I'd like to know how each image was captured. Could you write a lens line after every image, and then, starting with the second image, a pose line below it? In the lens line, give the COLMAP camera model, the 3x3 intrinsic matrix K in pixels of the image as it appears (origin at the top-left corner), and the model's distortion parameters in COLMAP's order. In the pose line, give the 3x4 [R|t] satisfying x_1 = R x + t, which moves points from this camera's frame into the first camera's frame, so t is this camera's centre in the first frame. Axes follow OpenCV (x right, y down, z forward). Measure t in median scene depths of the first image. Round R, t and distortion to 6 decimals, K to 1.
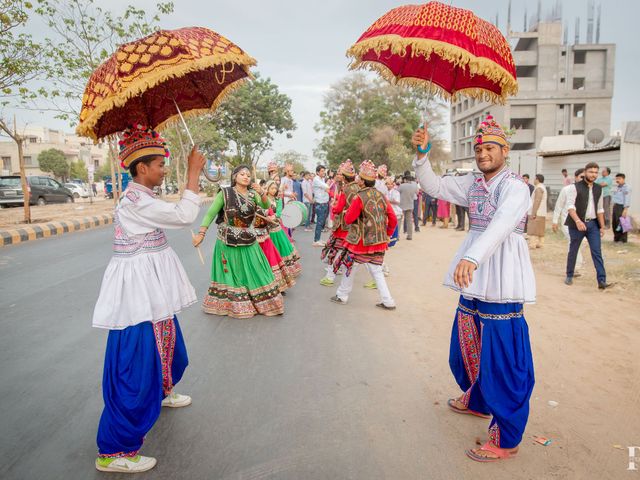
lens RADIAL K [[442.2, 0, 320.0], [0, 442.2, 240.0], [0, 0, 1]] dist [-0.000987, -0.000487]
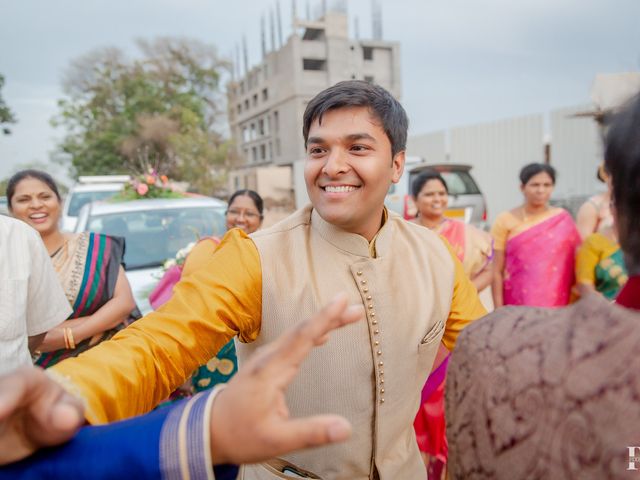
lens RADIAL K [[500.6, 0, 320.0], [0, 500.6, 240.0], [0, 0, 1]] dist [-0.001724, 0.000667]
pose [[0.897355, -0.073879, 0.435082, 0.012914], [0.090042, 0.995799, -0.016620, -0.016768], [-0.432027, 0.054090, 0.900237, 0.118930]]
